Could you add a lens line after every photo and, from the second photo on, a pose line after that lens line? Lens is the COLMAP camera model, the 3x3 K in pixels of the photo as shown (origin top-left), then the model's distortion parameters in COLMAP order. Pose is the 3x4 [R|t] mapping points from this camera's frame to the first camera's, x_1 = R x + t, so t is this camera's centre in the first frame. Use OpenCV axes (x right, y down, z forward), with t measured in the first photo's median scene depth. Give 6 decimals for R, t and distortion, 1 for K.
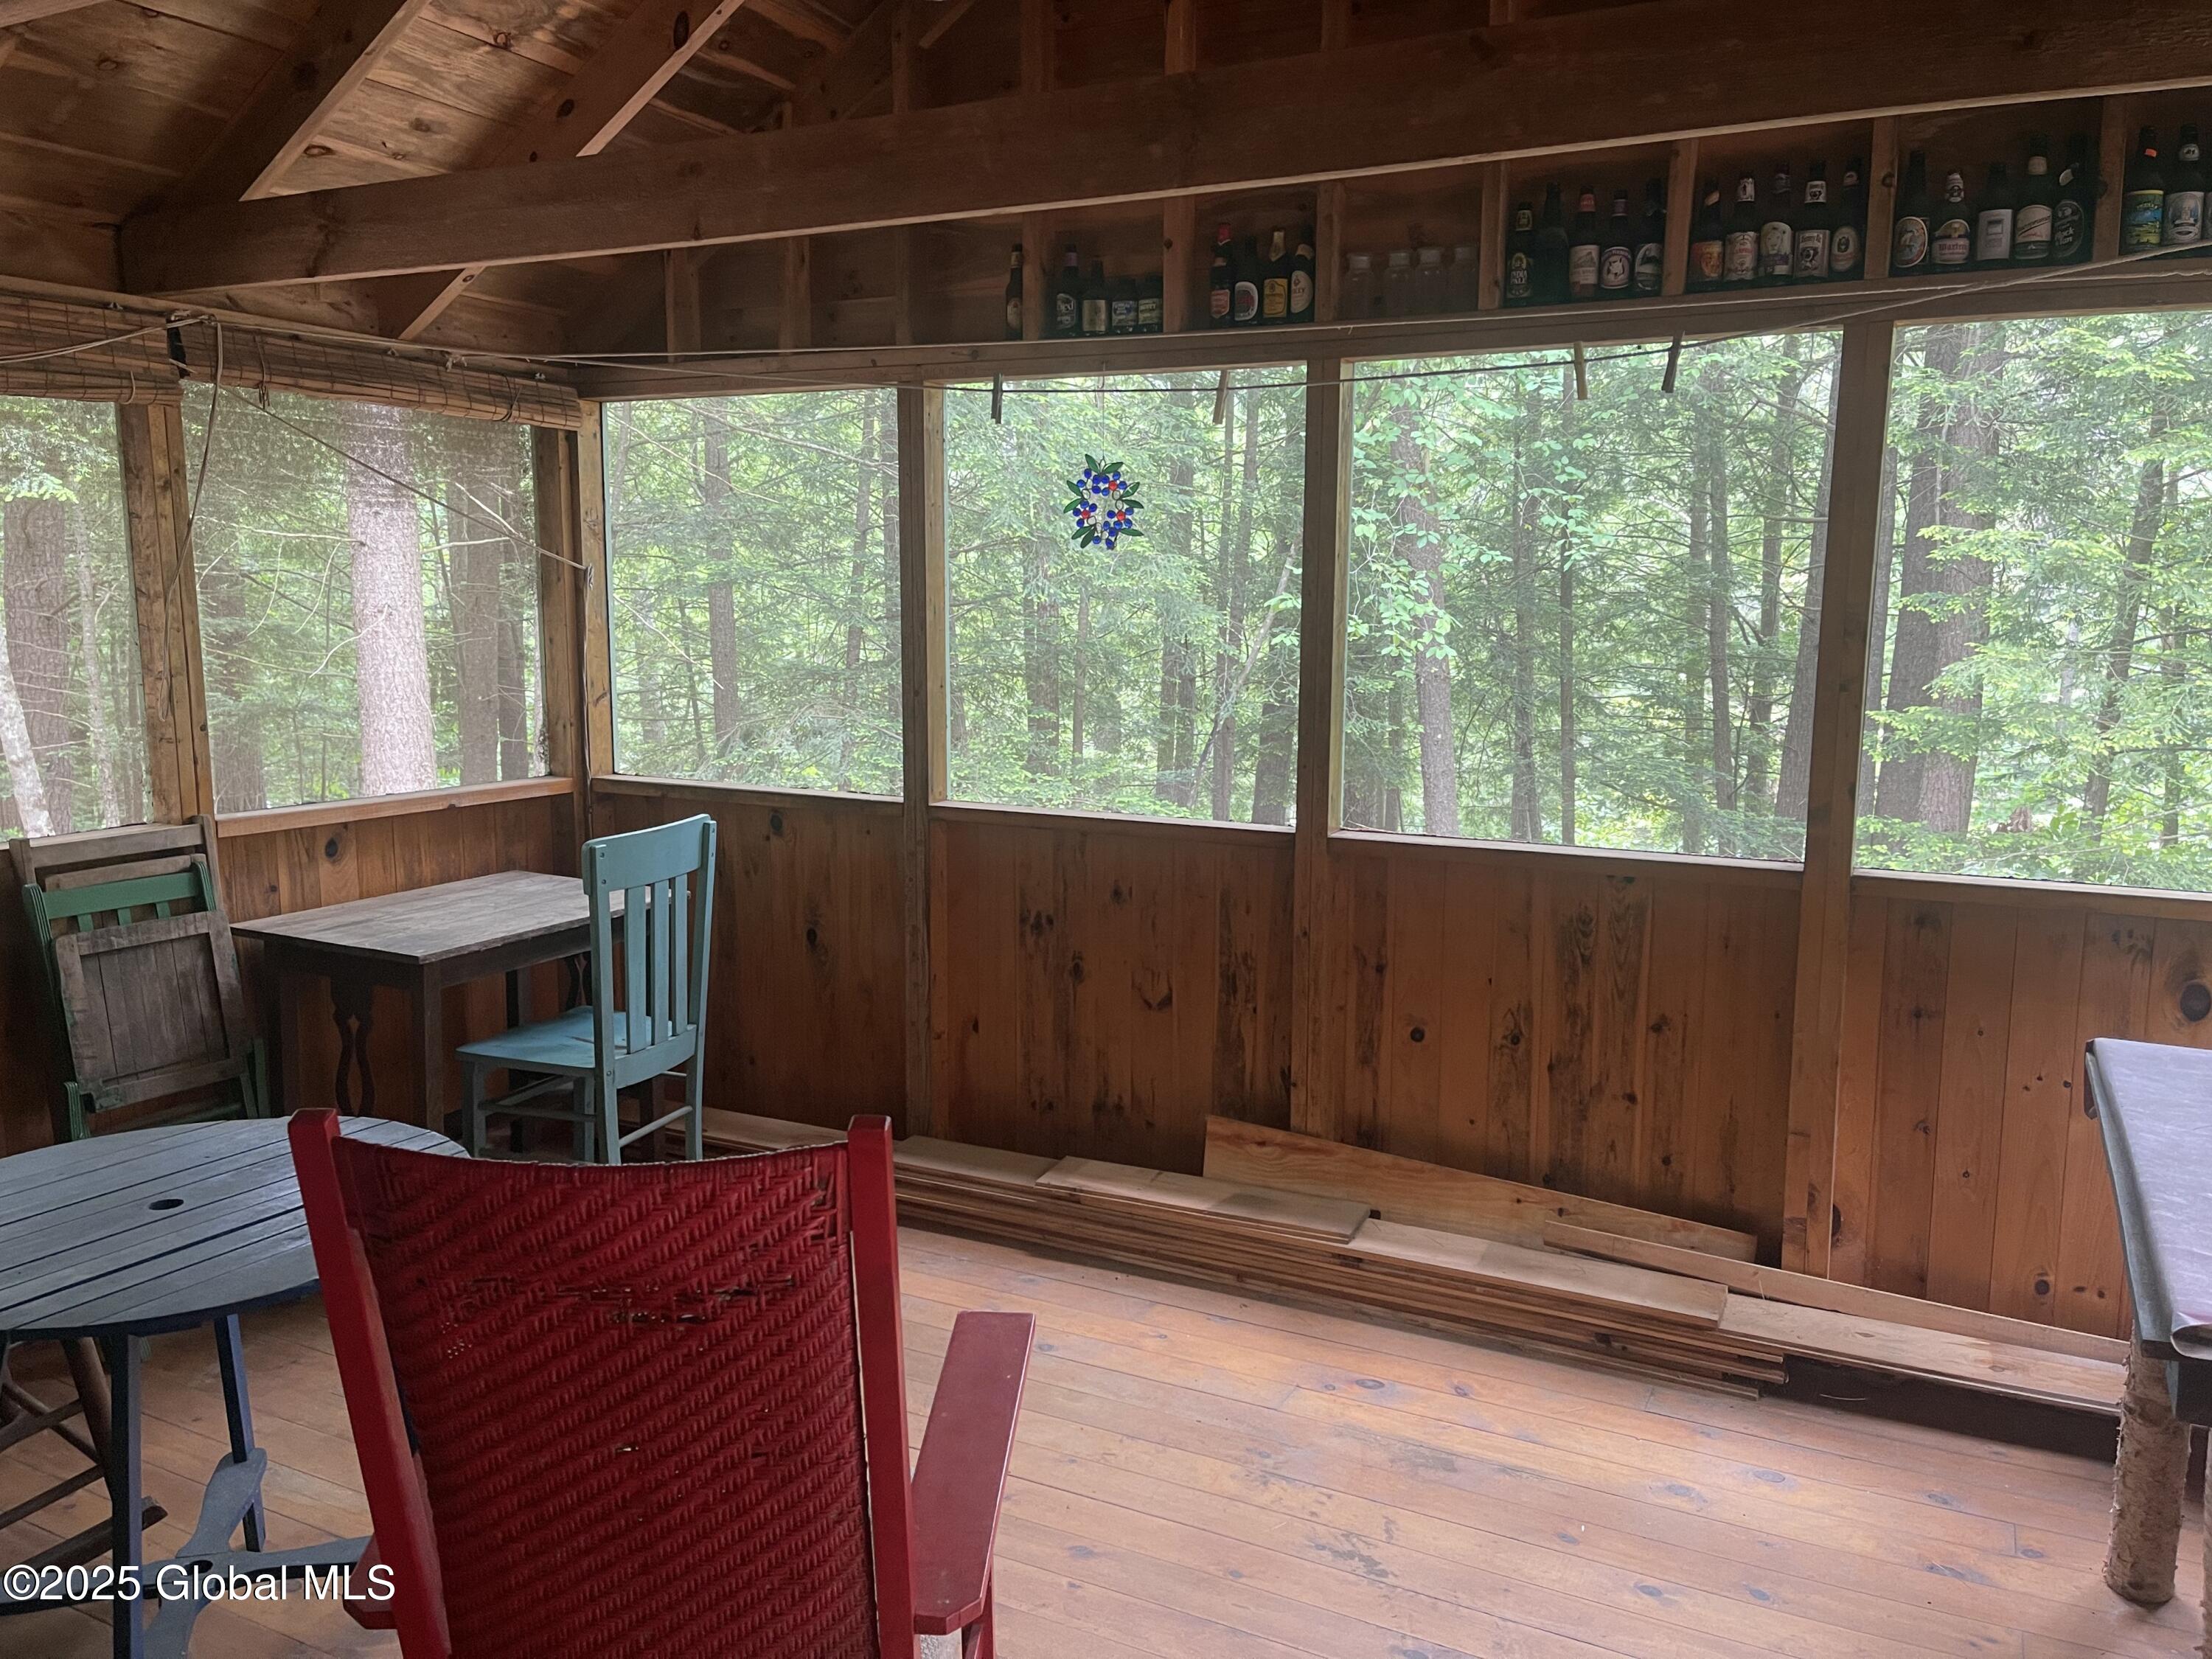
lens RADIAL K [[1680.2, 0, 1110.8], [0, 1680.2, 828.4], [0, 0, 1]] dist [0.066372, -0.049010]
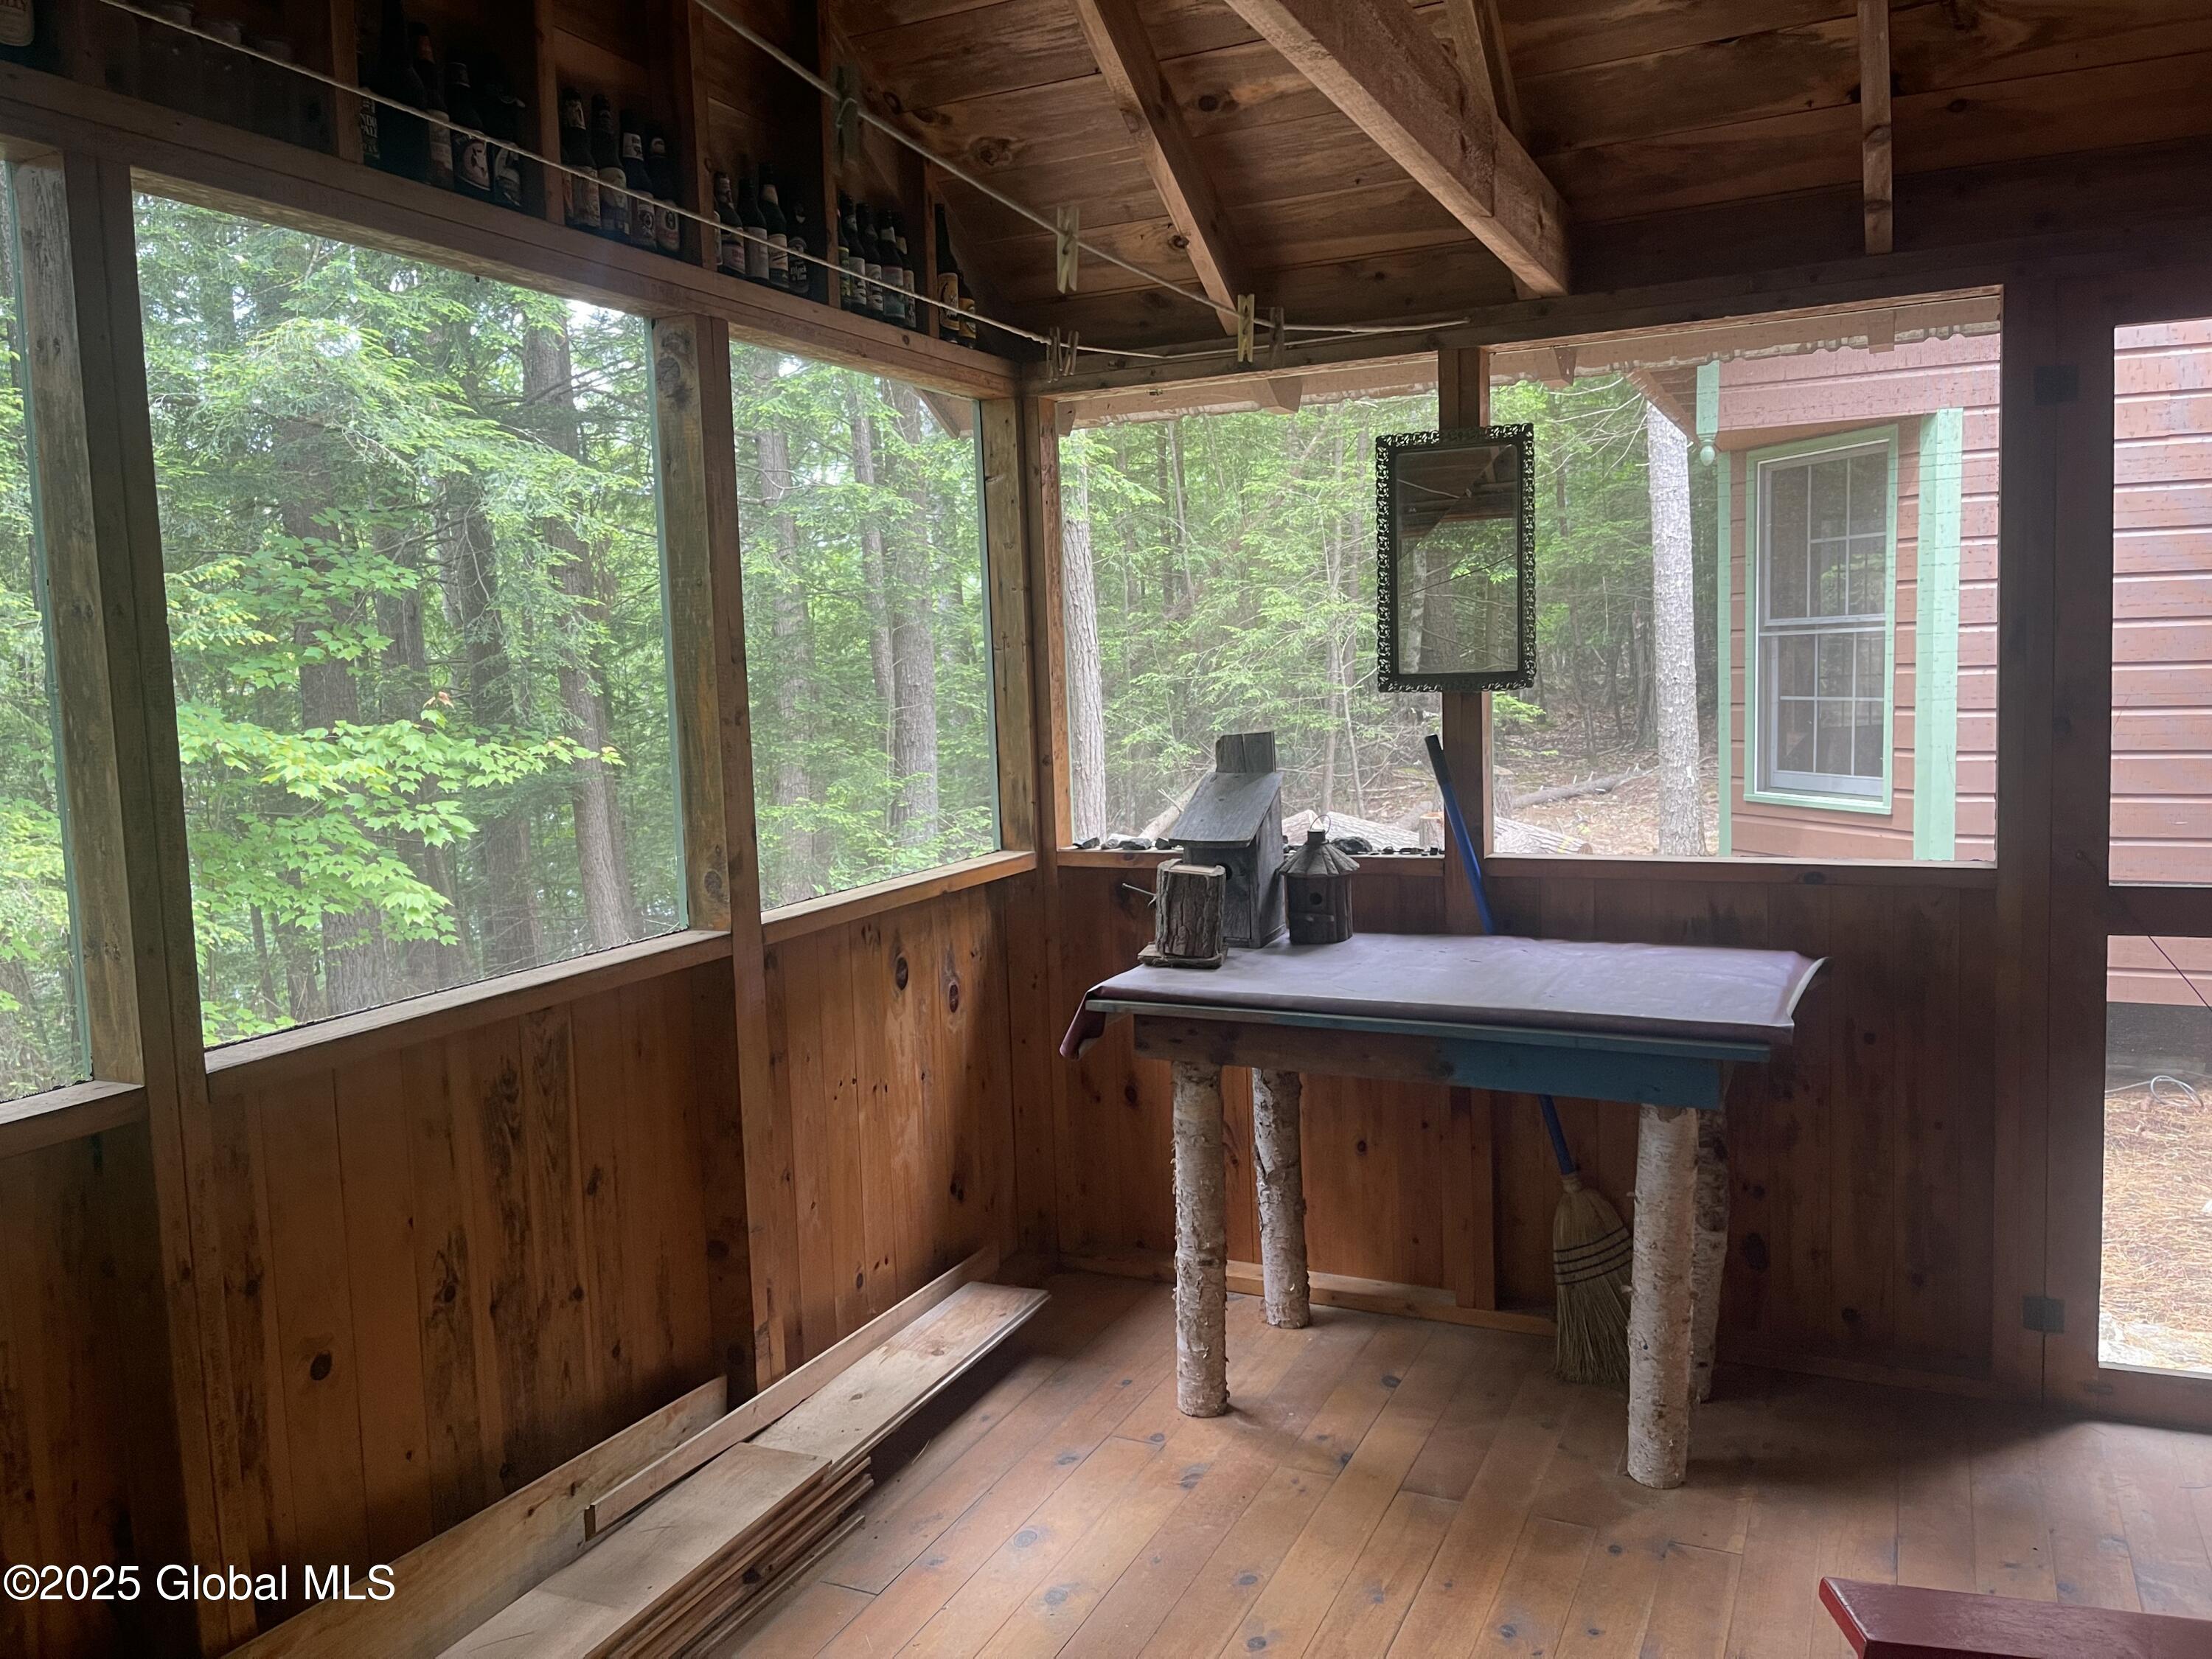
lens RADIAL K [[1680.2, 0, 1106.9], [0, 1680.2, 827.0], [0, 0, 1]] dist [0.066372, -0.049010]
pose [[-0.015475, -0.112578, 0.993522, -0.416187], [0.177751, 0.977505, 0.113532, -0.084987], [-0.983954, 0.178356, 0.004884, 0.734927]]
